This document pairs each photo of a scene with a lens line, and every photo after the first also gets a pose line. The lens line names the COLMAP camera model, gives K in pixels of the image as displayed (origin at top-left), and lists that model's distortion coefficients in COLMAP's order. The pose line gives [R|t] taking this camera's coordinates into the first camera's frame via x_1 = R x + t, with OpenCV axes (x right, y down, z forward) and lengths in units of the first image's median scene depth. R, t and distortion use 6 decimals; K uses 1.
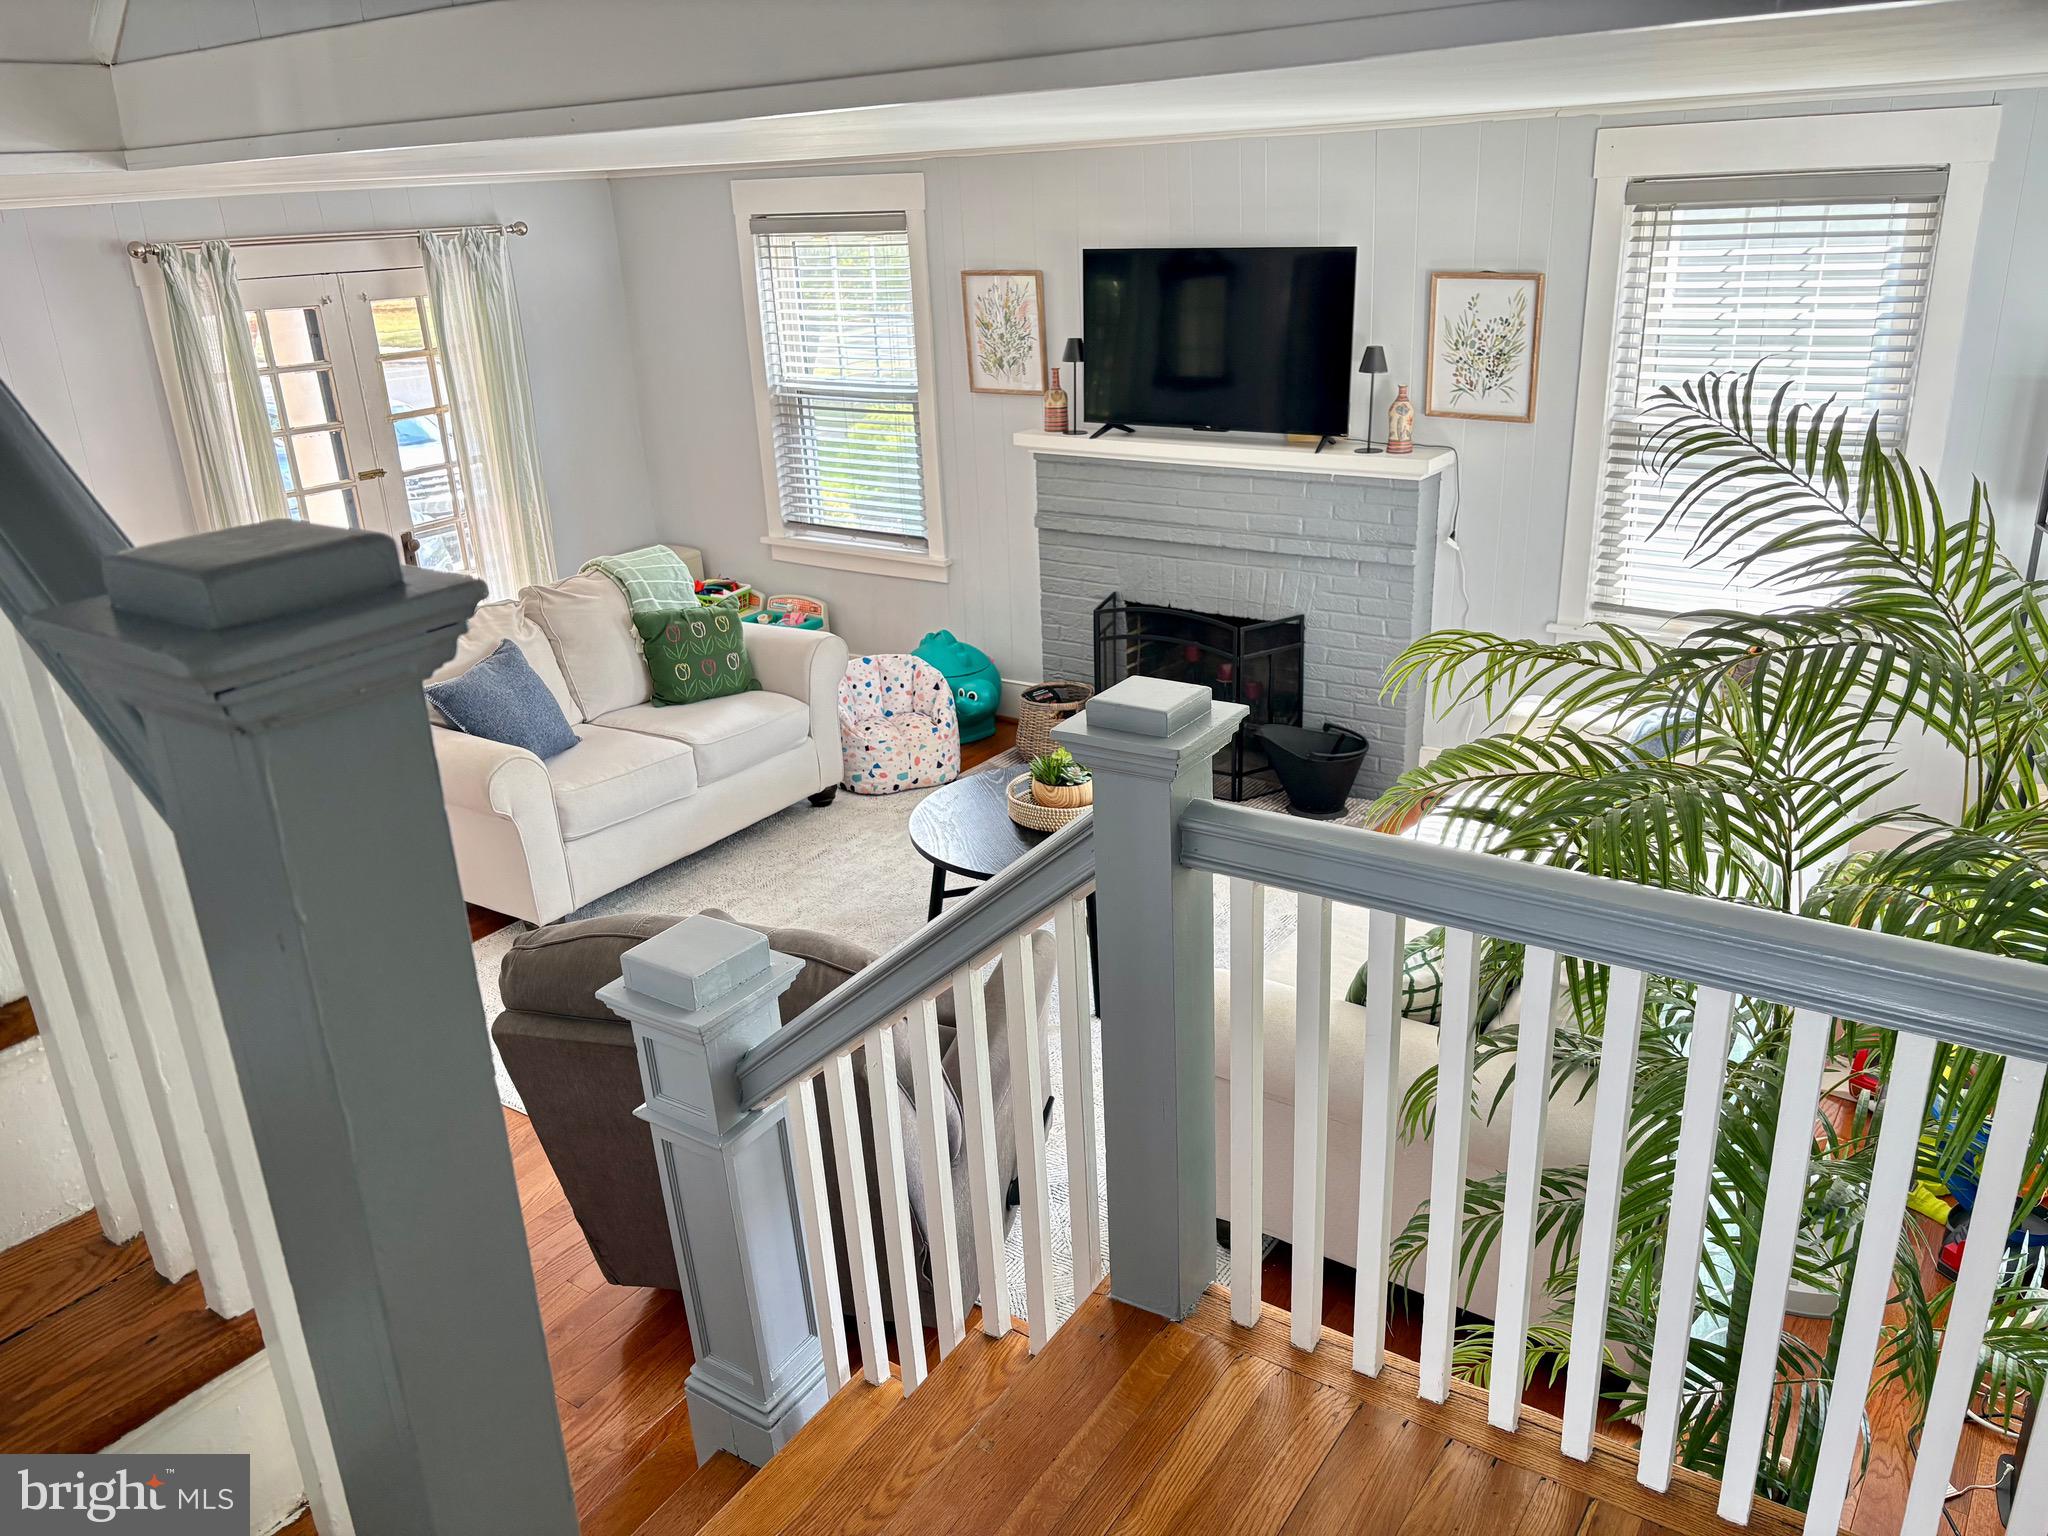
lens RADIAL K [[1549.6, 0, 1017.7], [0, 1549.6, 808.1], [0, 0, 1]] dist [0.001684, -0.002551]
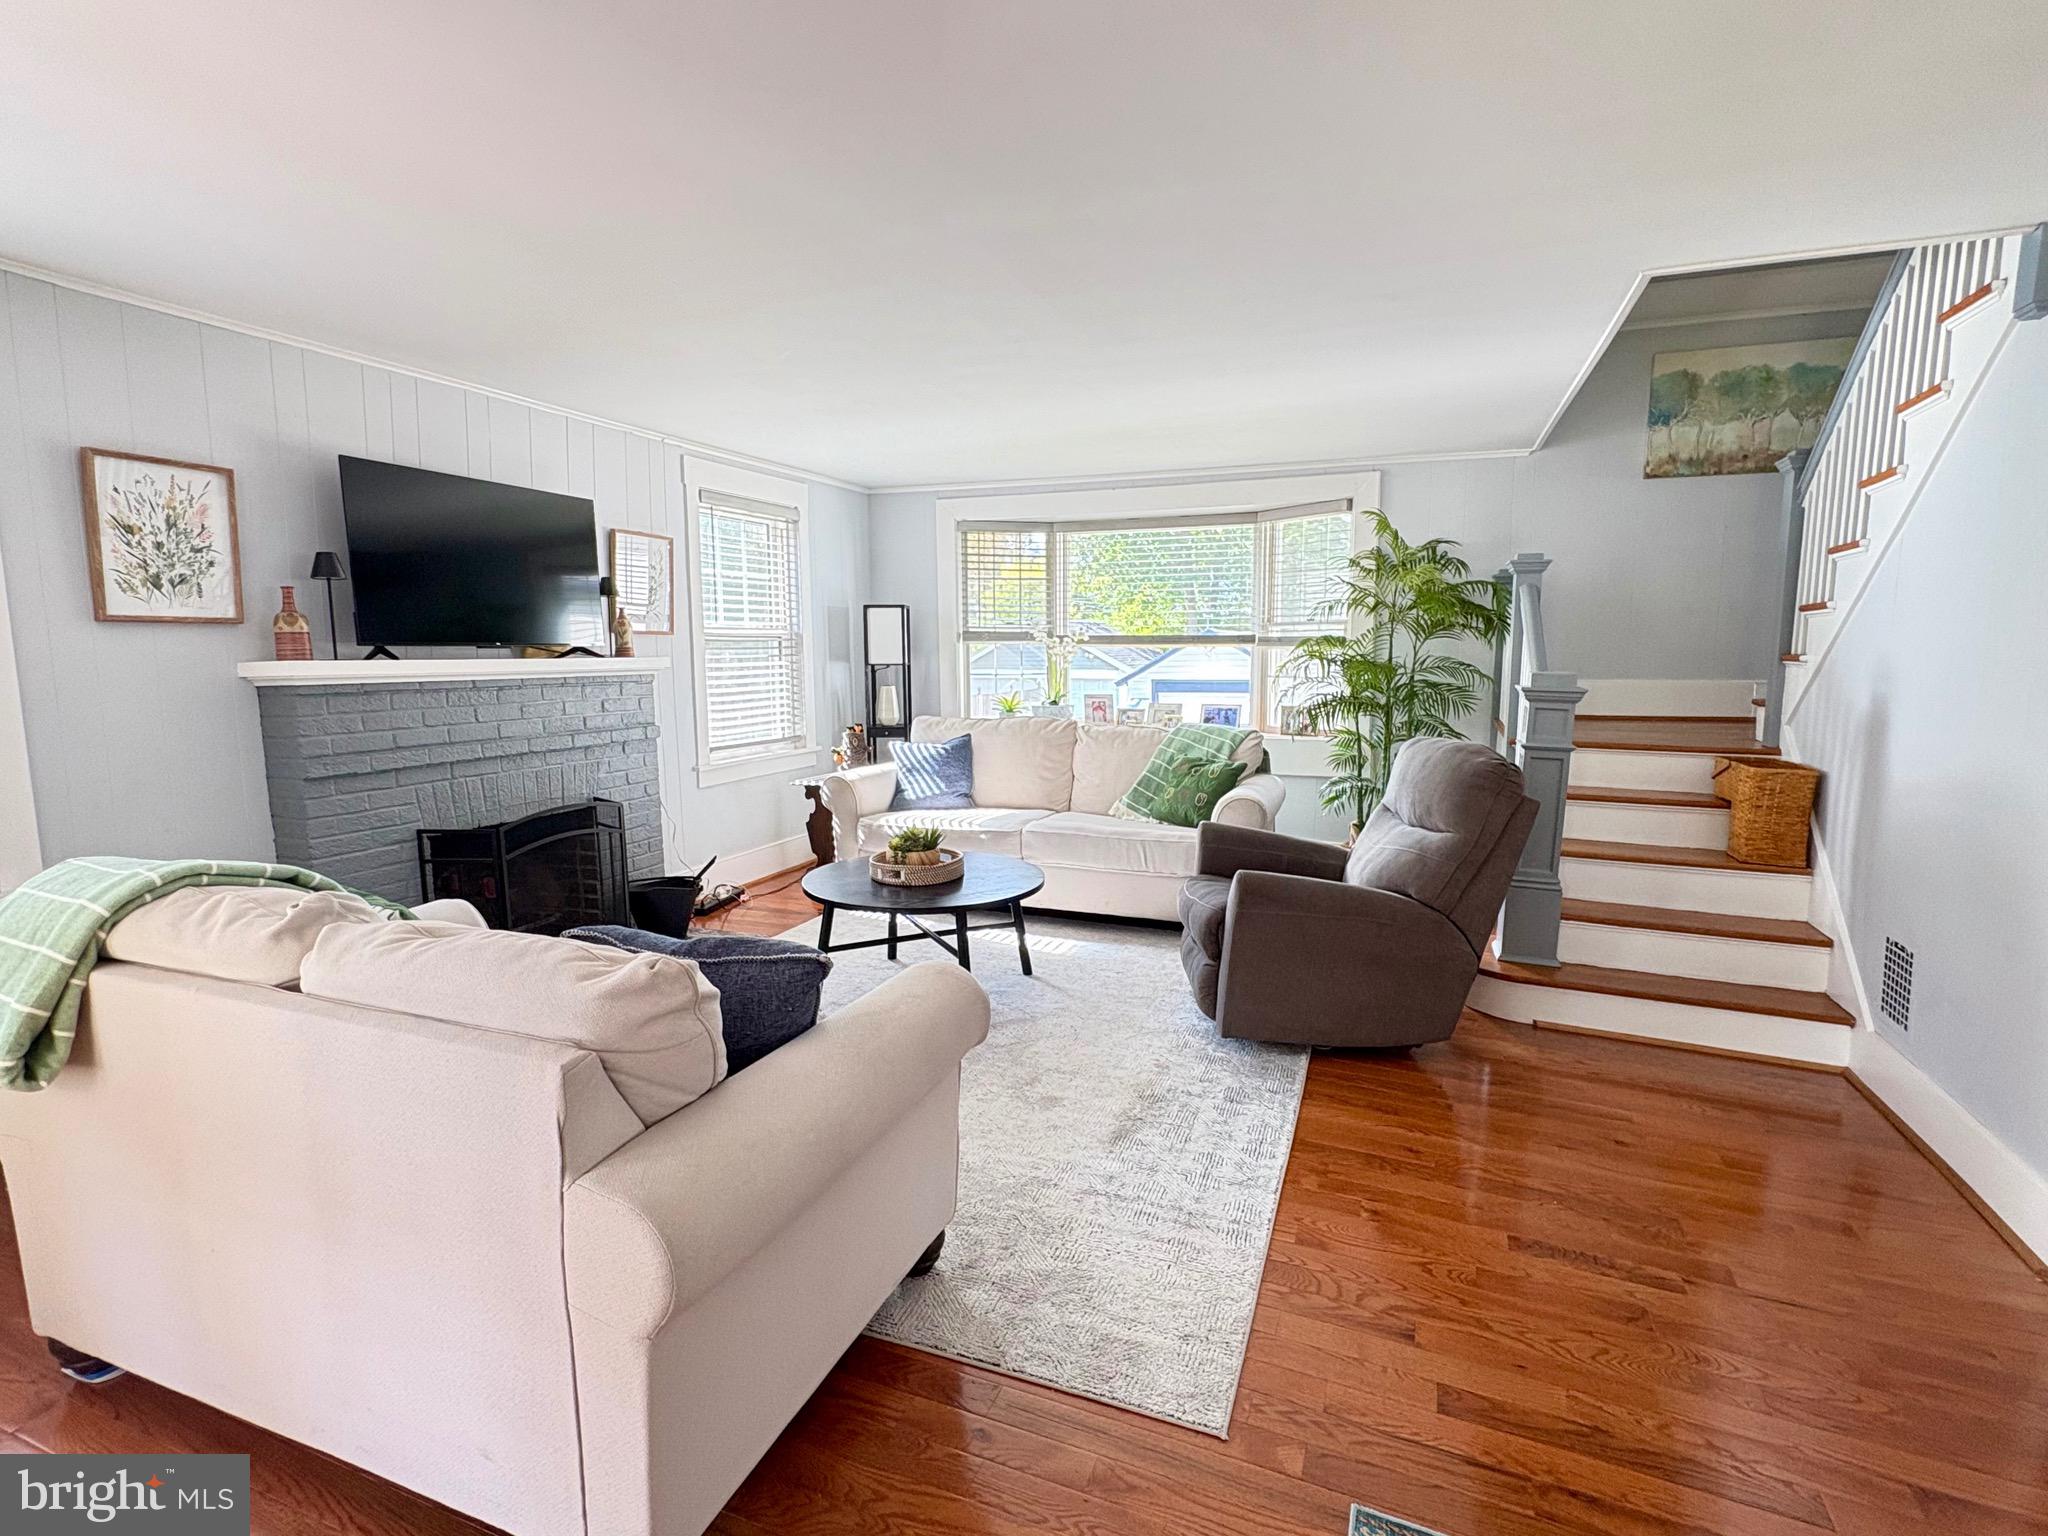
lens RADIAL K [[1002.4, 0, 1024.0], [0, 1002.4, 768.0], [0, 0, 1]] dist [-0.000223, -0.000272]
pose [[-0.233965, -0.067860, 0.969874, -0.597971], [0.385589, 0.909278, 0.156637, -0.131765], [-0.892514, 0.410621, -0.186573, 0.803796]]
